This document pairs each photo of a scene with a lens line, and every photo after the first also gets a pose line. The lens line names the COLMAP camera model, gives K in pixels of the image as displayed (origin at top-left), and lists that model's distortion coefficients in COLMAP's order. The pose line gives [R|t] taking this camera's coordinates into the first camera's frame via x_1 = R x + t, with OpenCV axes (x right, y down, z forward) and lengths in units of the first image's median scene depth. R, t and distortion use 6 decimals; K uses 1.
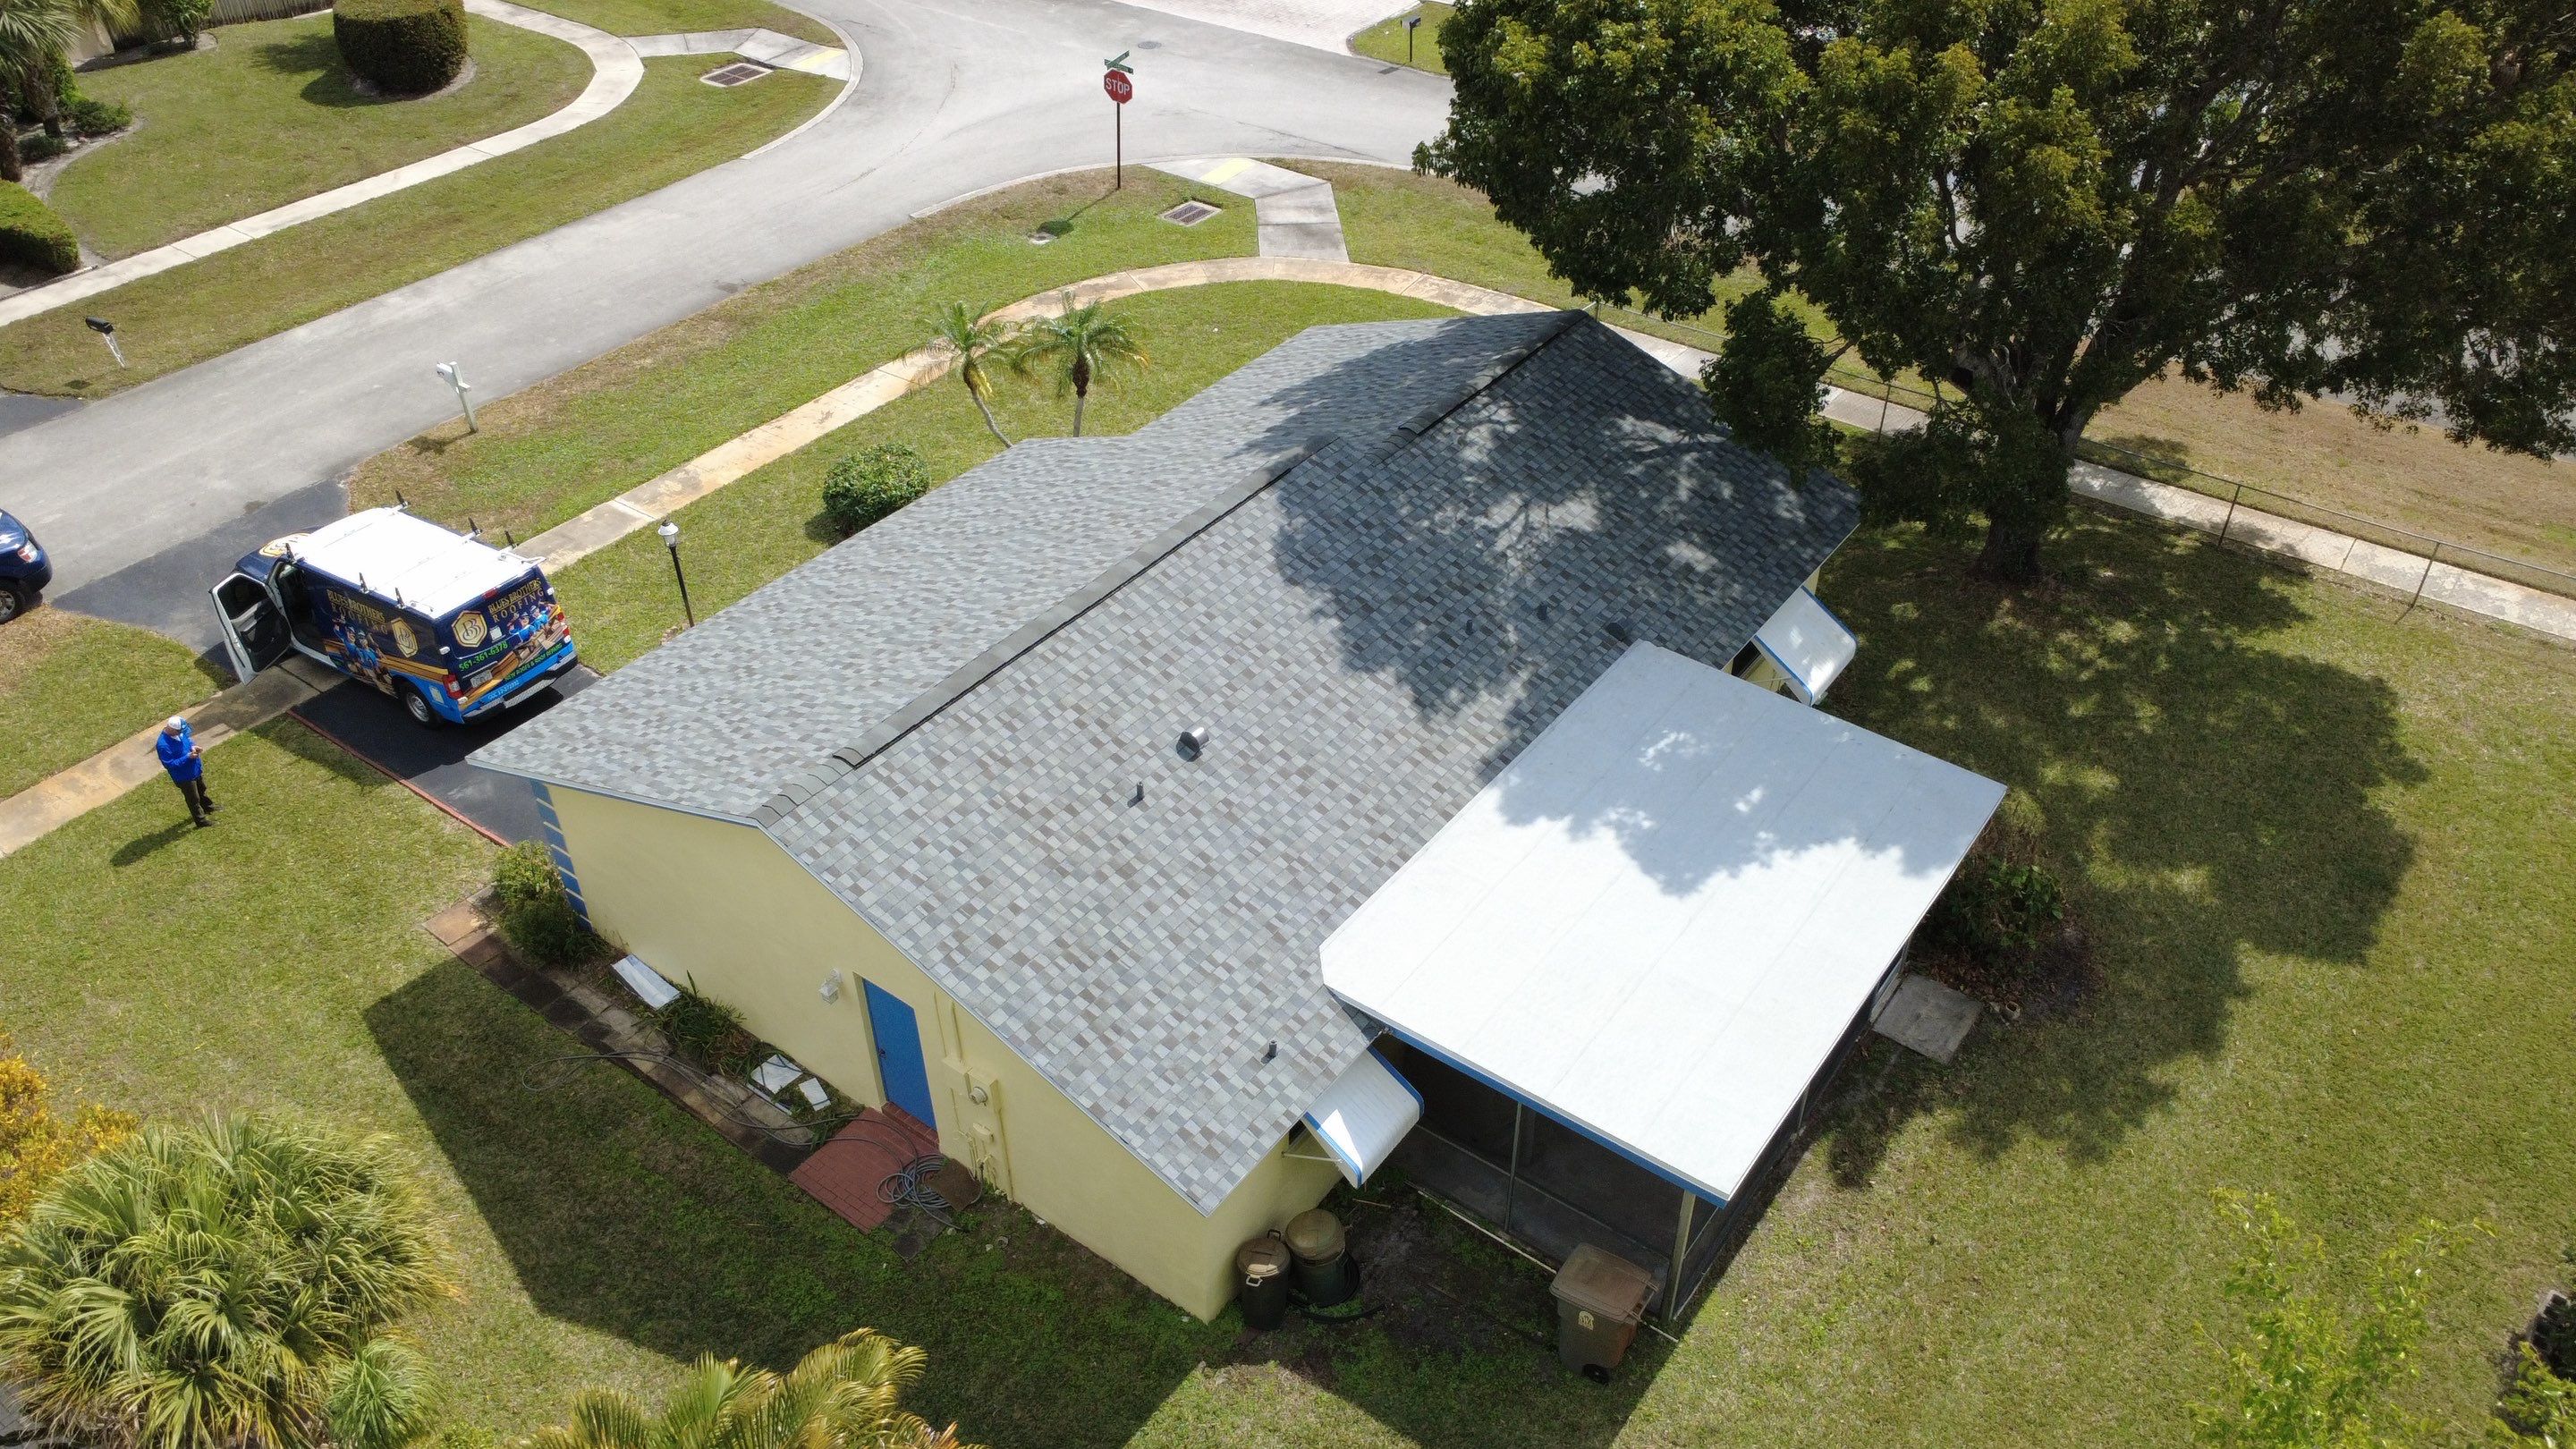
lens RADIAL K [[1845.3, 0, 1308.6], [0, 1845.3, 742.9], [0, 0, 1]] dist [-0.002289, 0.004630]
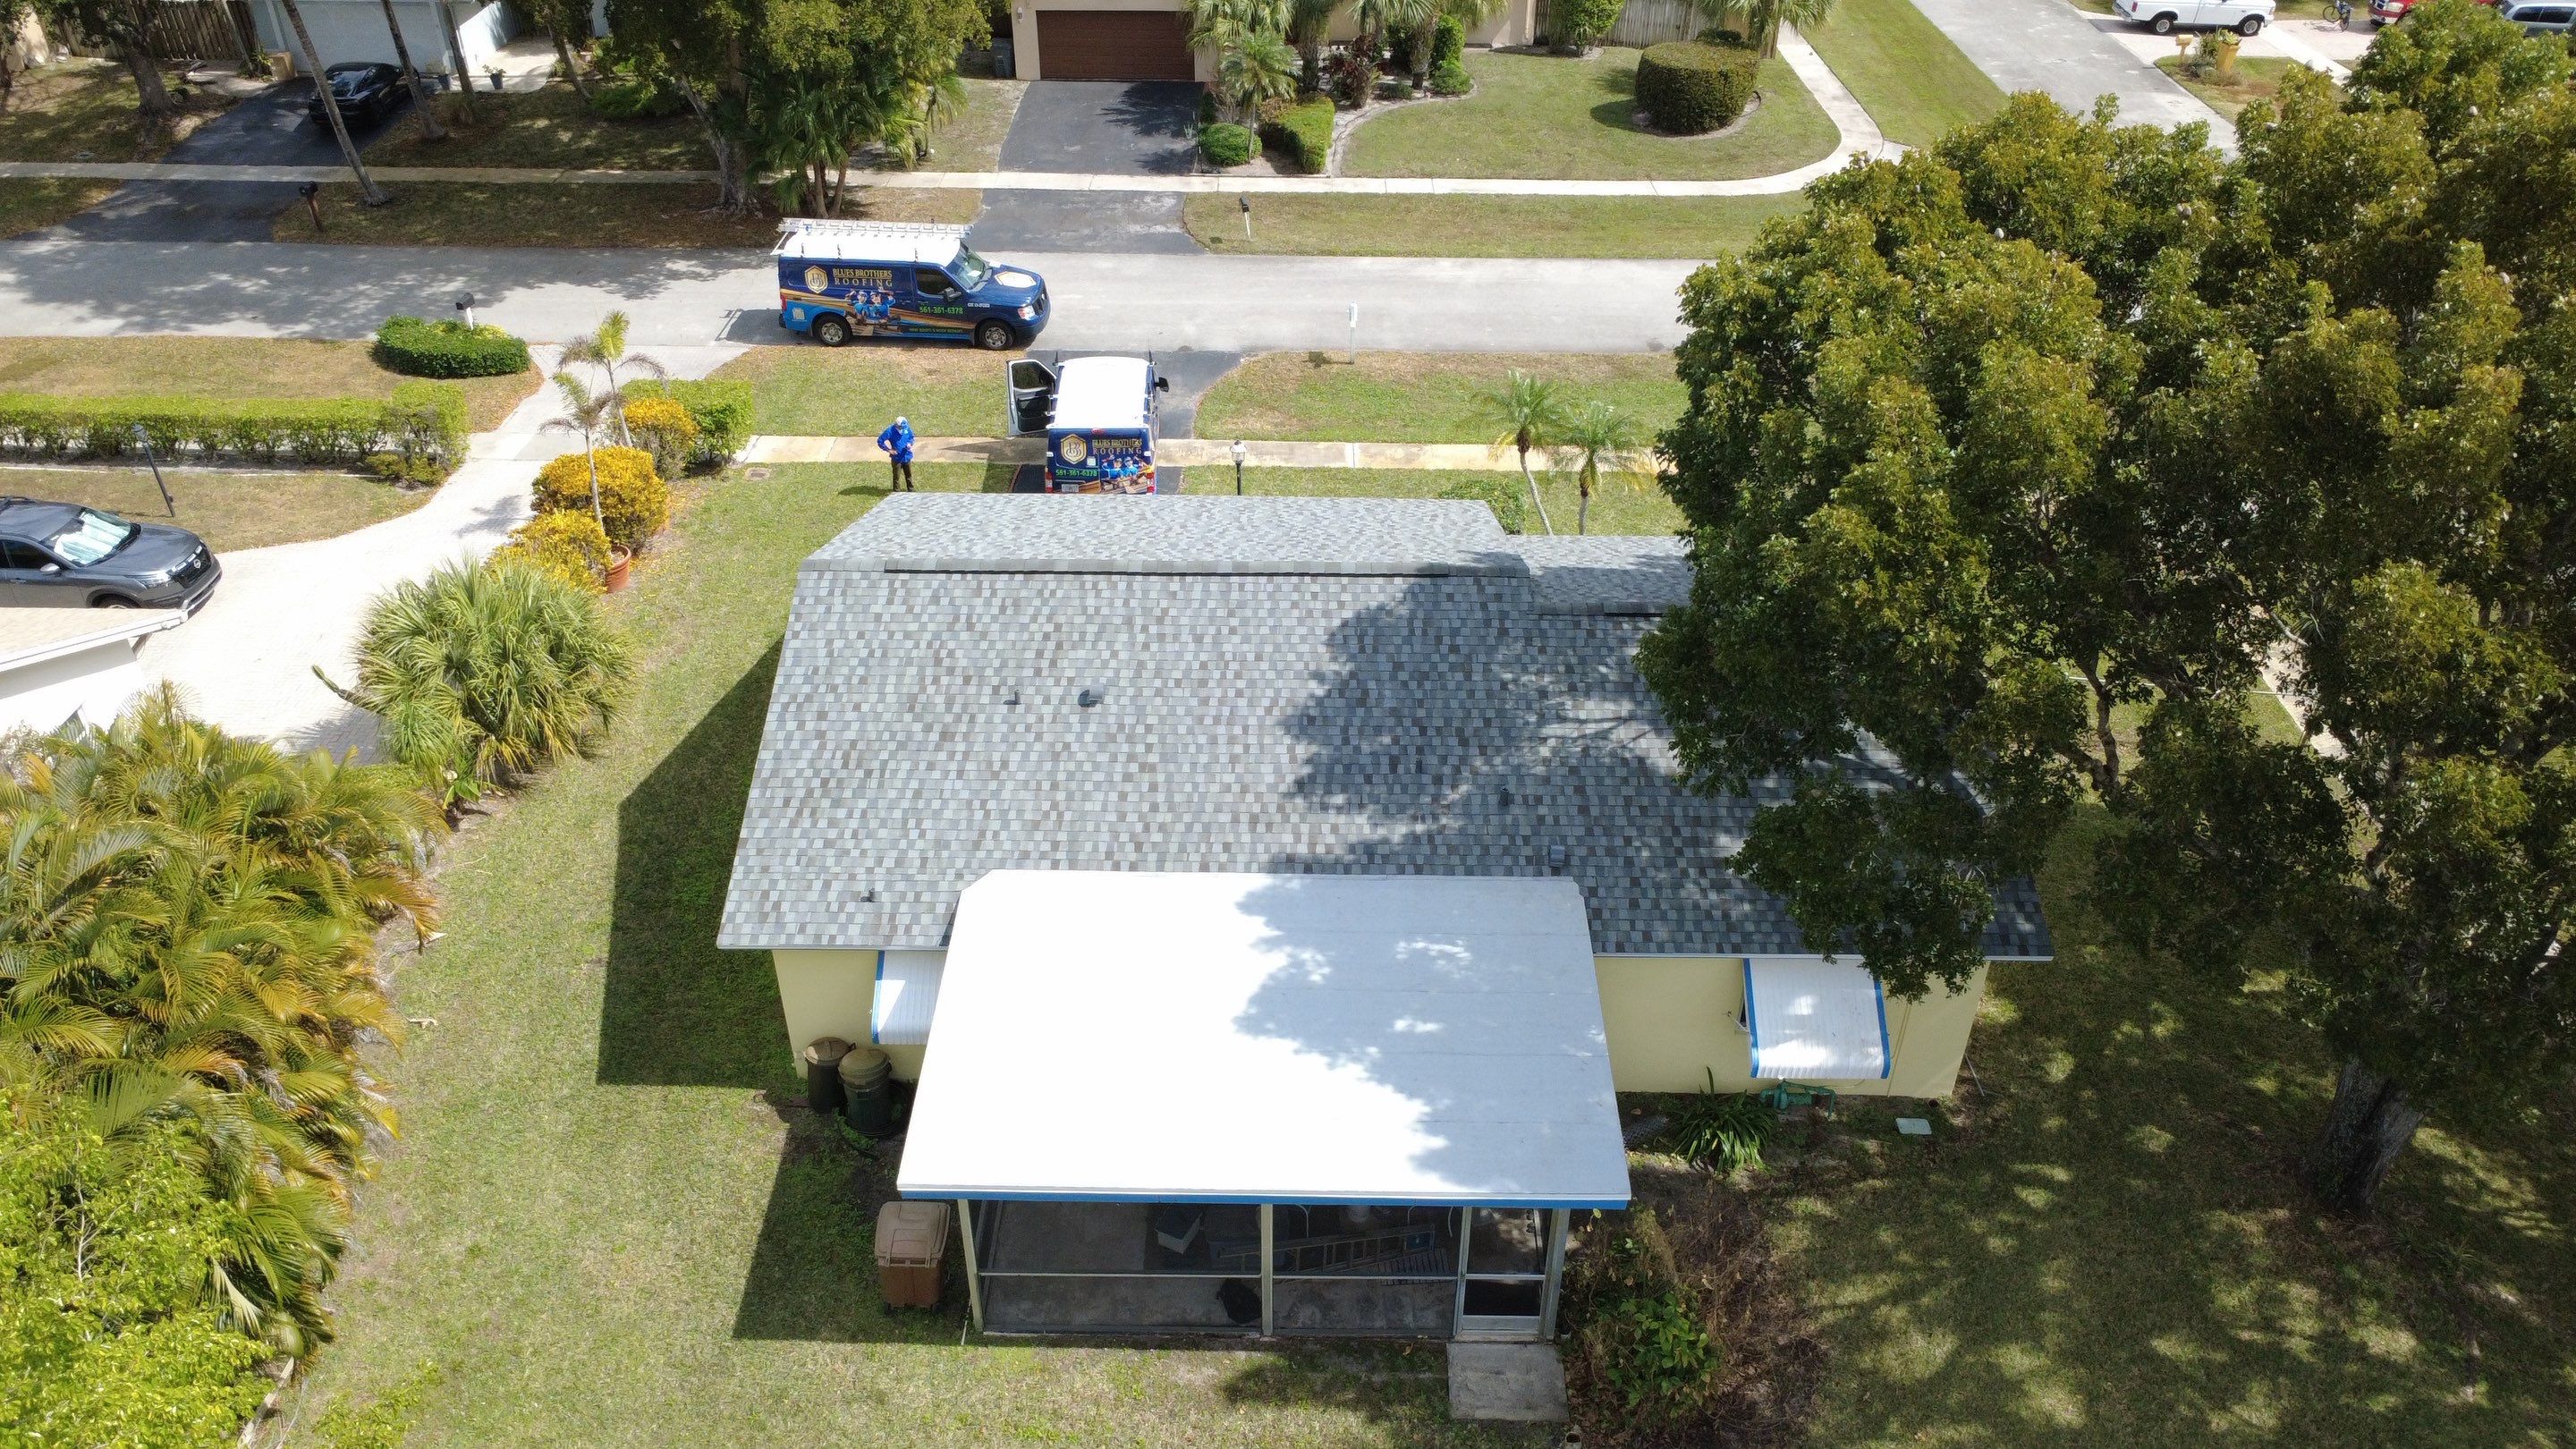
lens RADIAL K [[1845.3, 0, 1304.9], [0, 1845.3, 772.5], [0, 0, 1]] dist [-0.002289, 0.004630]
pose [[0.585546, 0.478130, -0.654620, 0.682906], [-0.505504, 0.846660, 0.166229, -0.186896], [0.633720, 0.233578, 0.737455, 0.205545]]
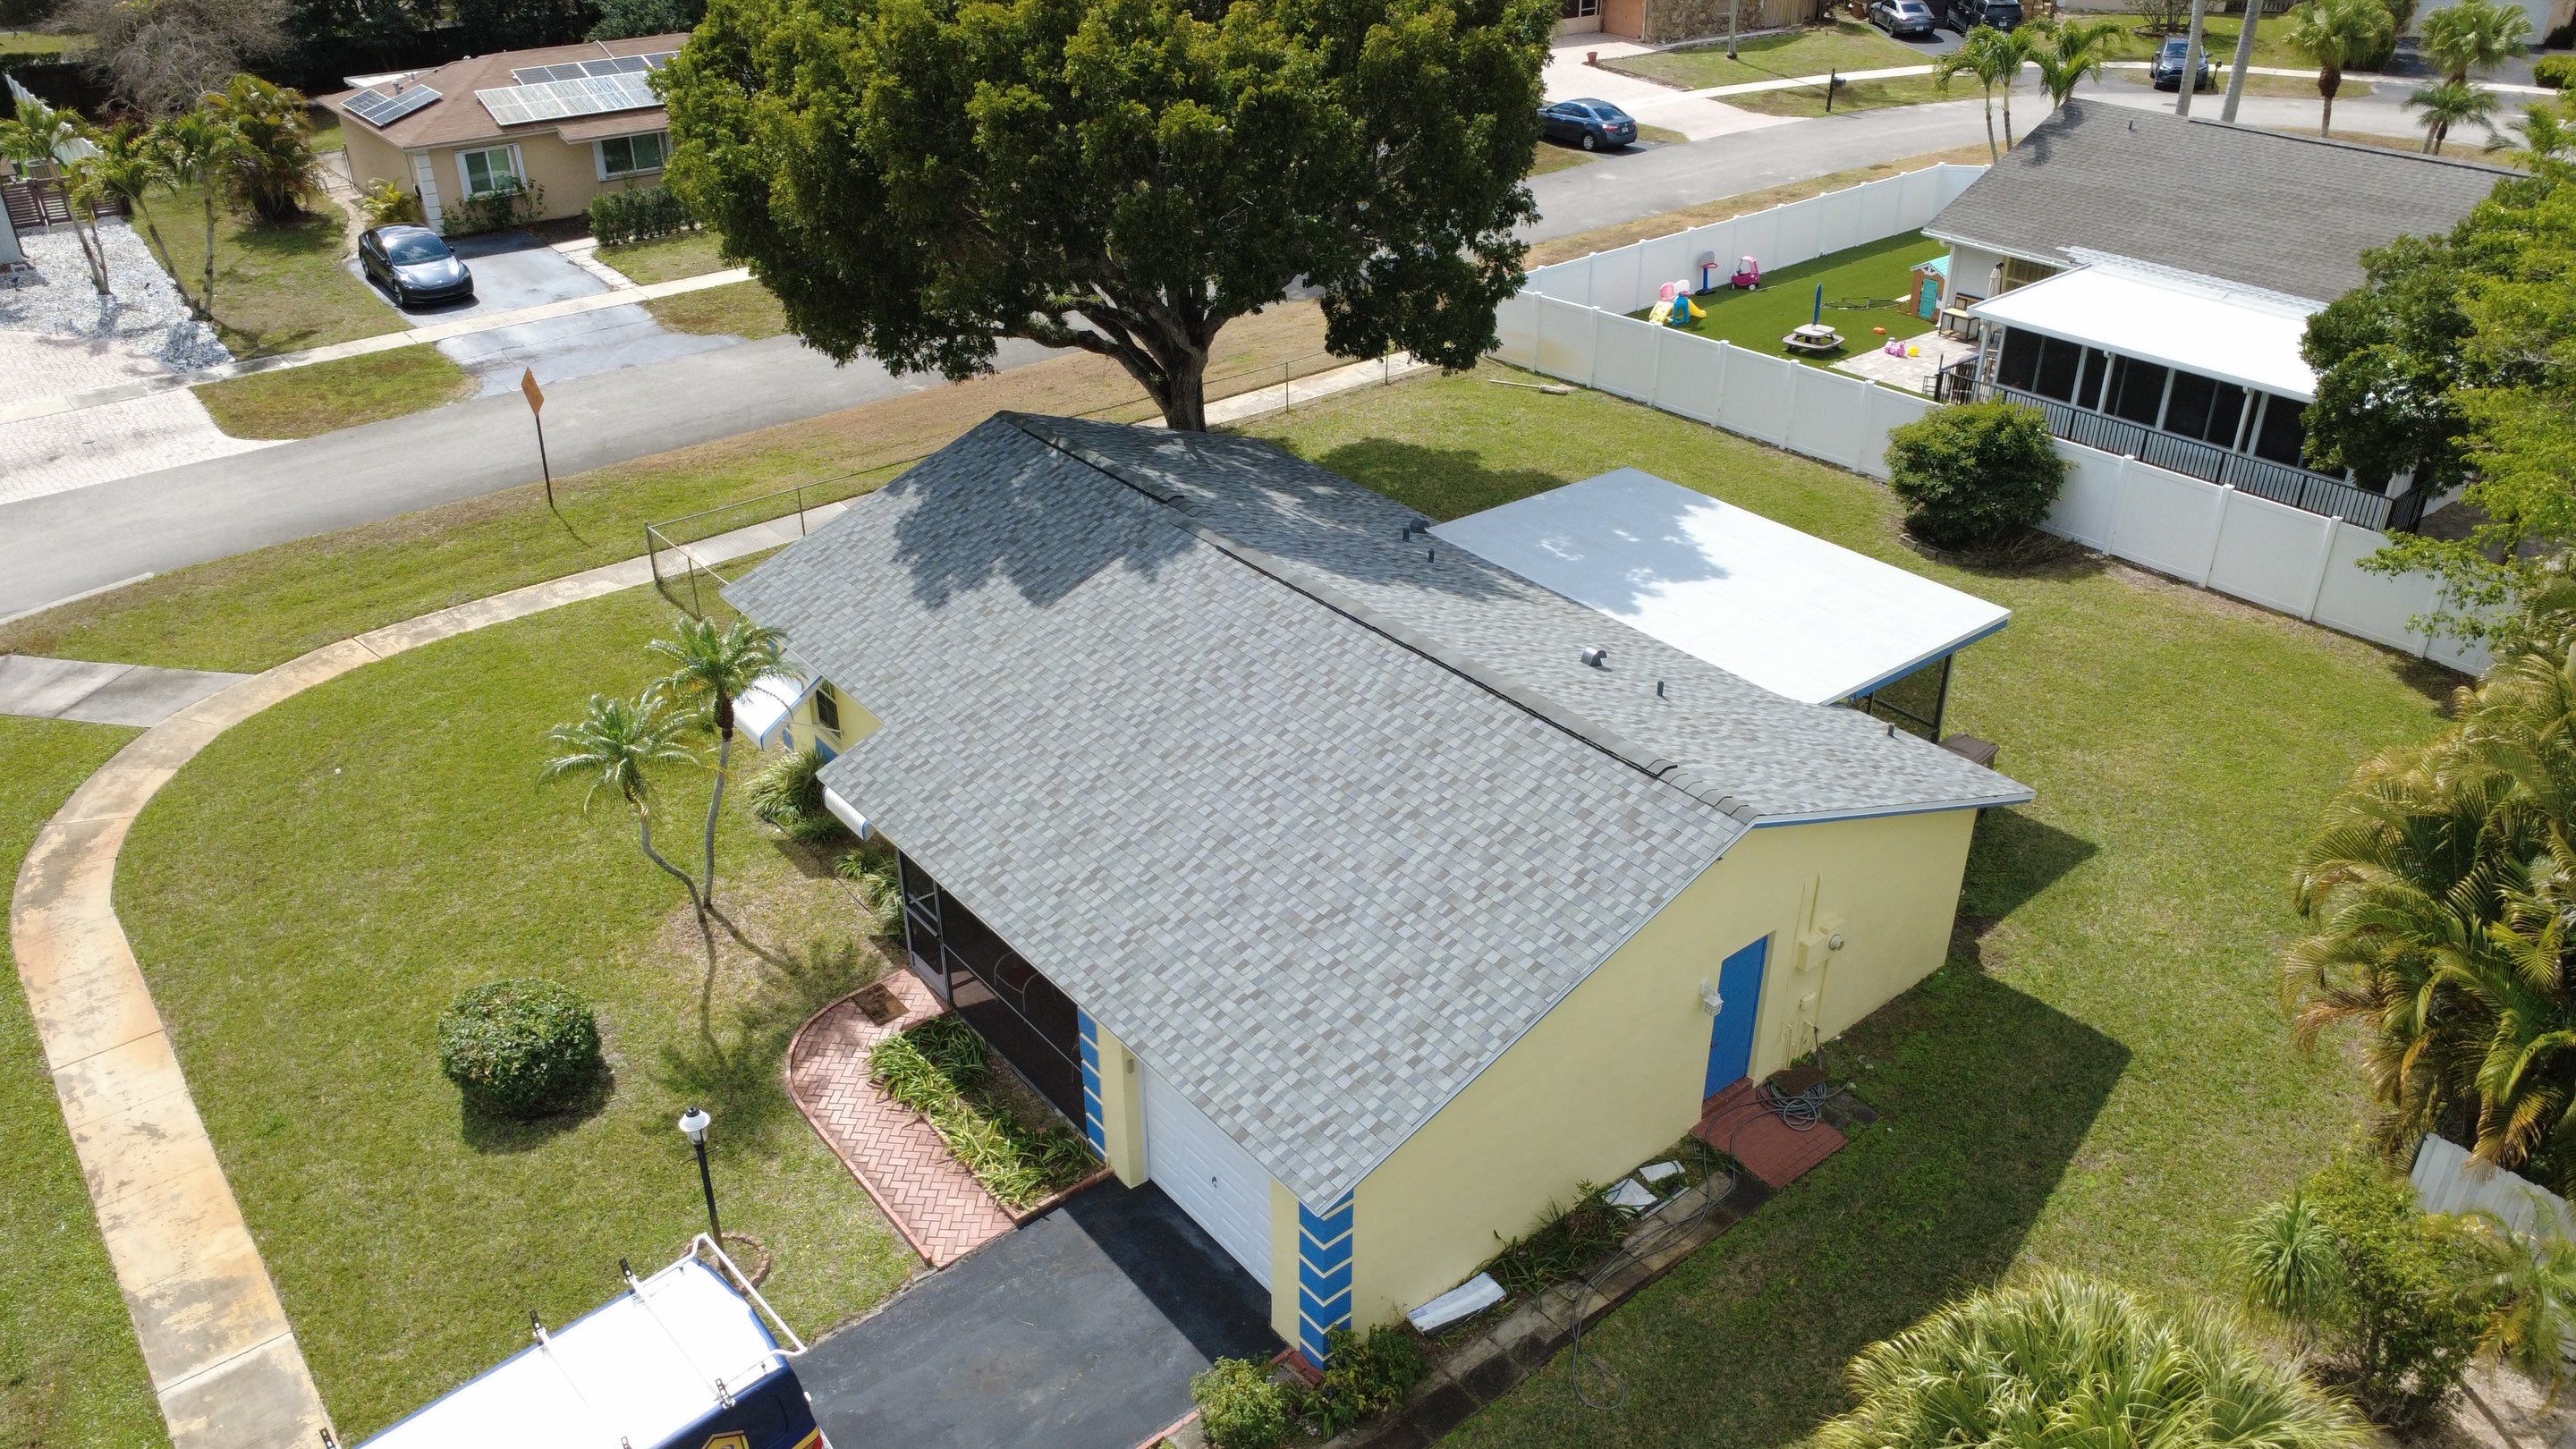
lens RADIAL K [[1845.3, 0, 1279.4], [0, 1845.3, 728.0], [0, 0, 1]] dist [-0.002289, 0.004630]
pose [[0.268463, -0.476550, 0.837155, -0.919464], [0.596524, 0.764618, 0.243962, -0.306812], [-0.756364, 0.433888, 0.489545, 0.526058]]
